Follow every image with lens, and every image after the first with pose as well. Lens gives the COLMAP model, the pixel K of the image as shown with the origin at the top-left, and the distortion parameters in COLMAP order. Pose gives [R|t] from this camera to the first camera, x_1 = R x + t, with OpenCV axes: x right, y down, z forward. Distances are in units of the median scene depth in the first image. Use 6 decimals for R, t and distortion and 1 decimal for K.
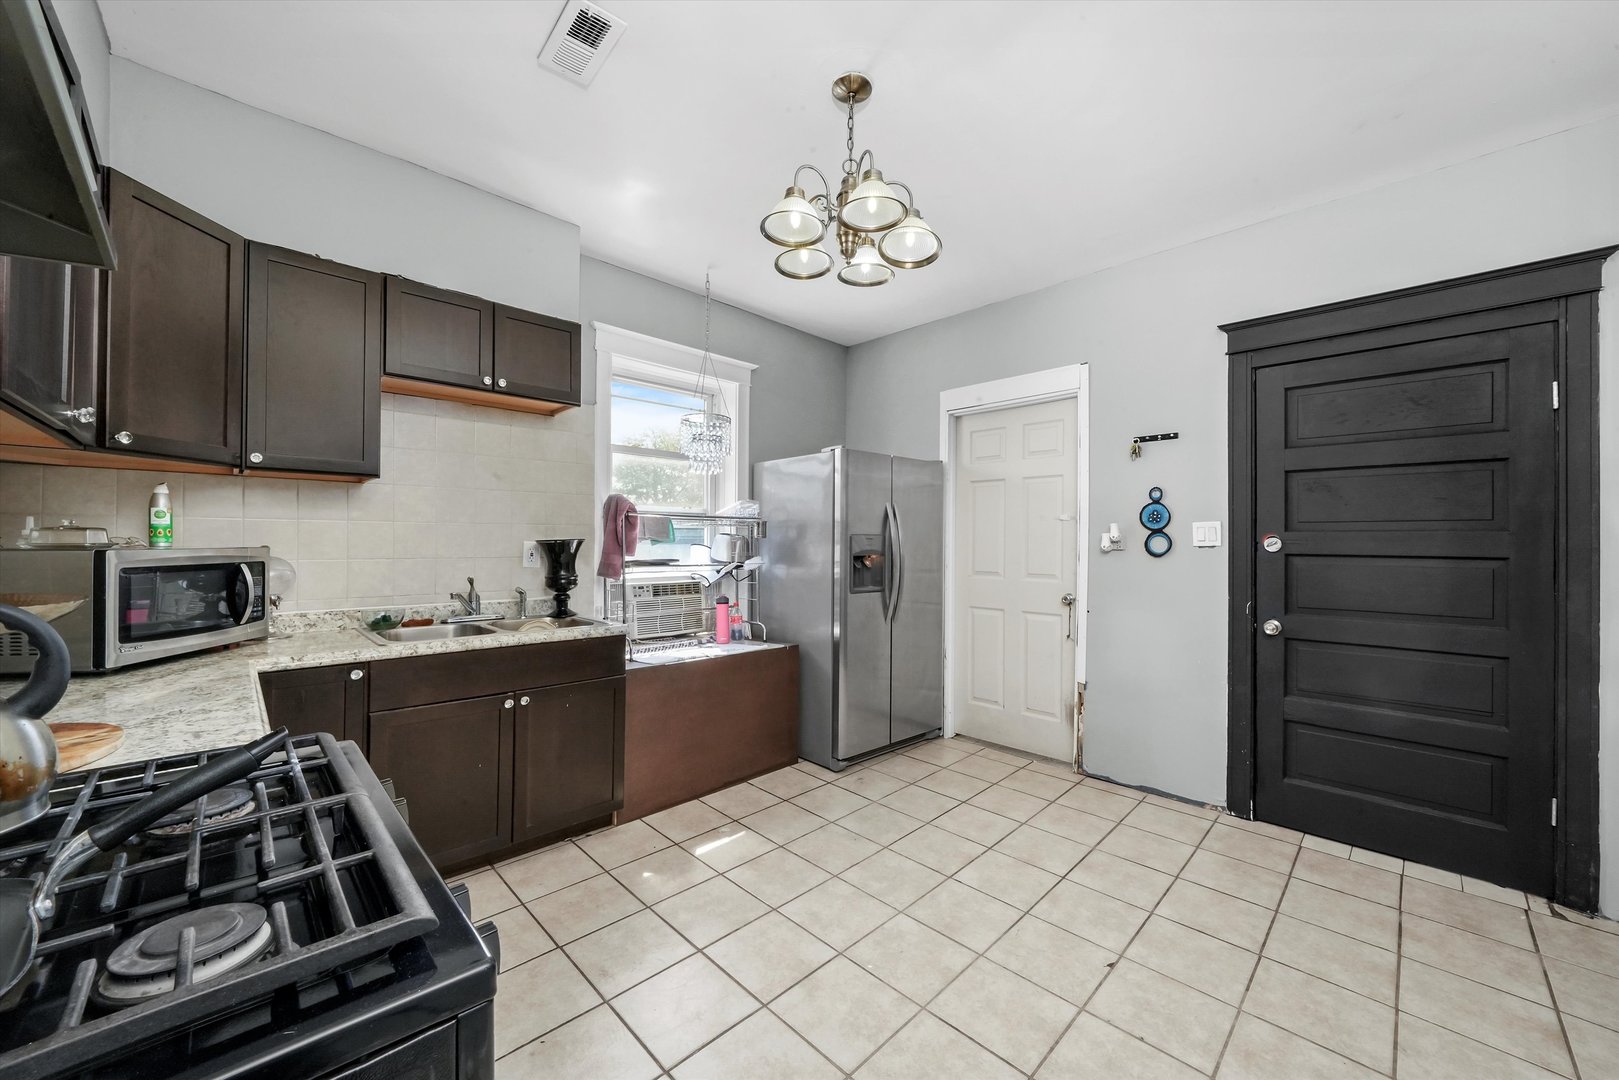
lens RADIAL K [[598.1, 0, 814.9], [0, 598.1, 539.8], [0, 0, 1]] dist [-0.009913, 0.000007]
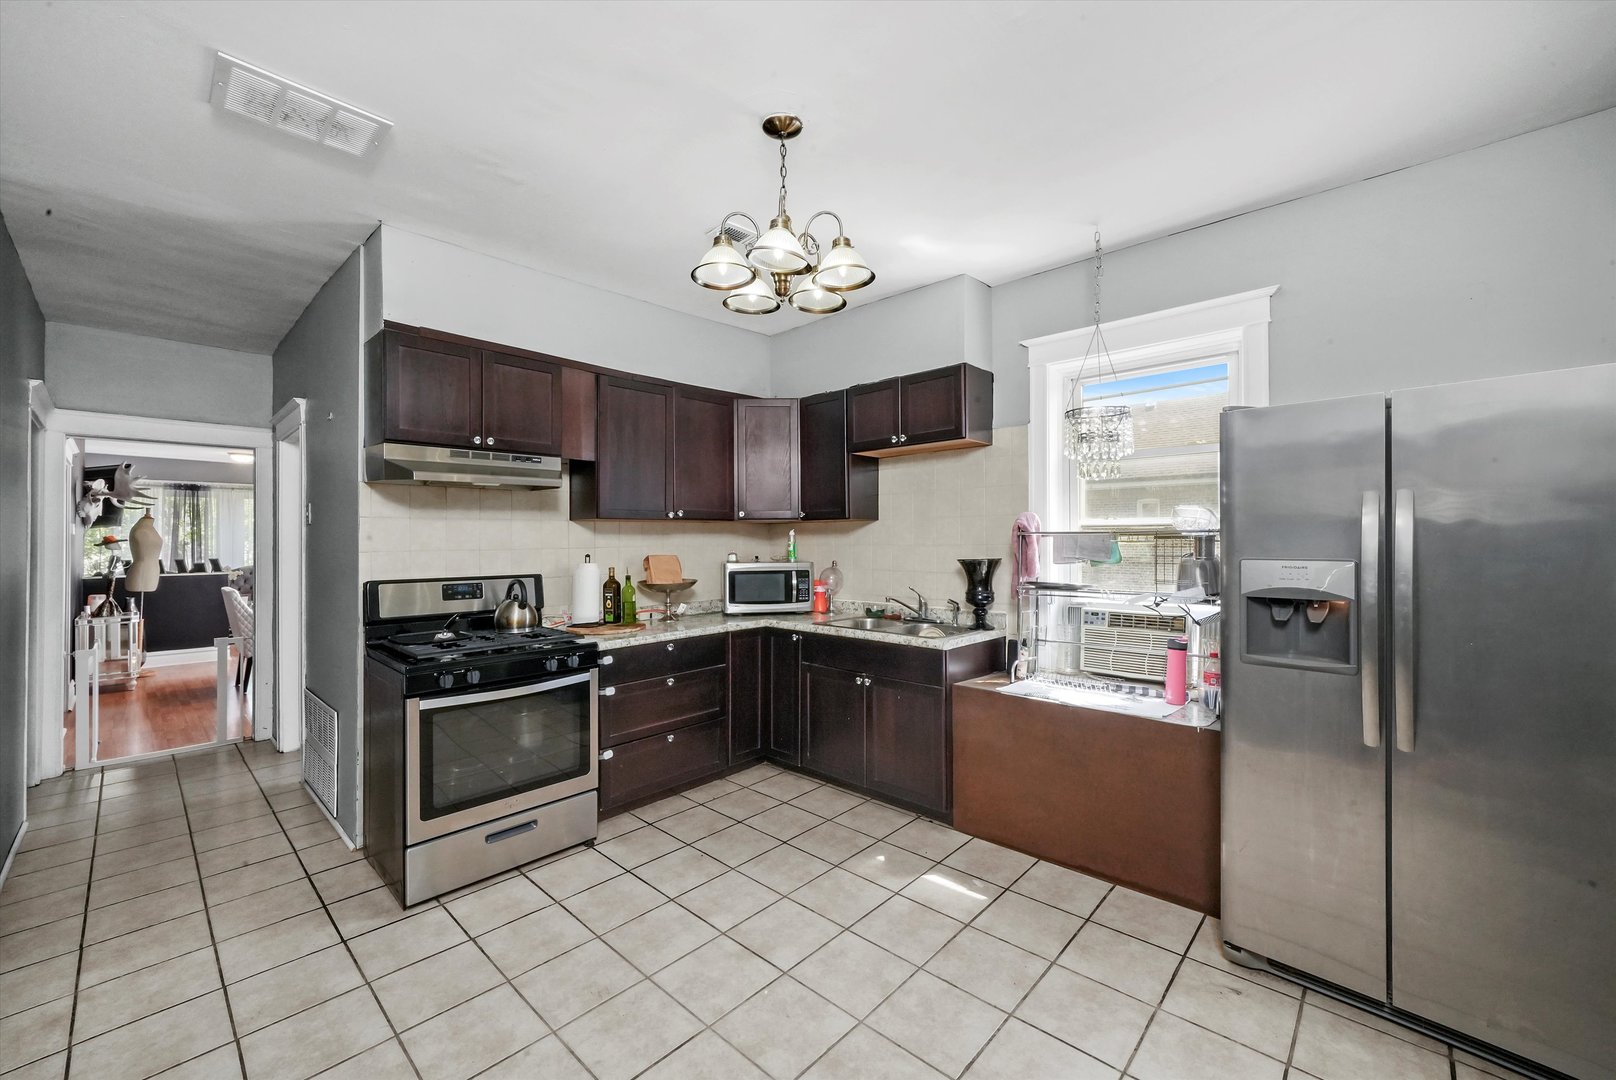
lens RADIAL K [[640.1, 0, 811.5], [0, 640.1, 540.5], [0, 0, 1]] dist [-0.003443, -0.000049]
pose [[0.050127, -0.010119, -0.998692, 0.822772], [0.007141, 0.999927, -0.009774, -0.028712], [0.998717, -0.006641, 0.050196, 0.709226]]
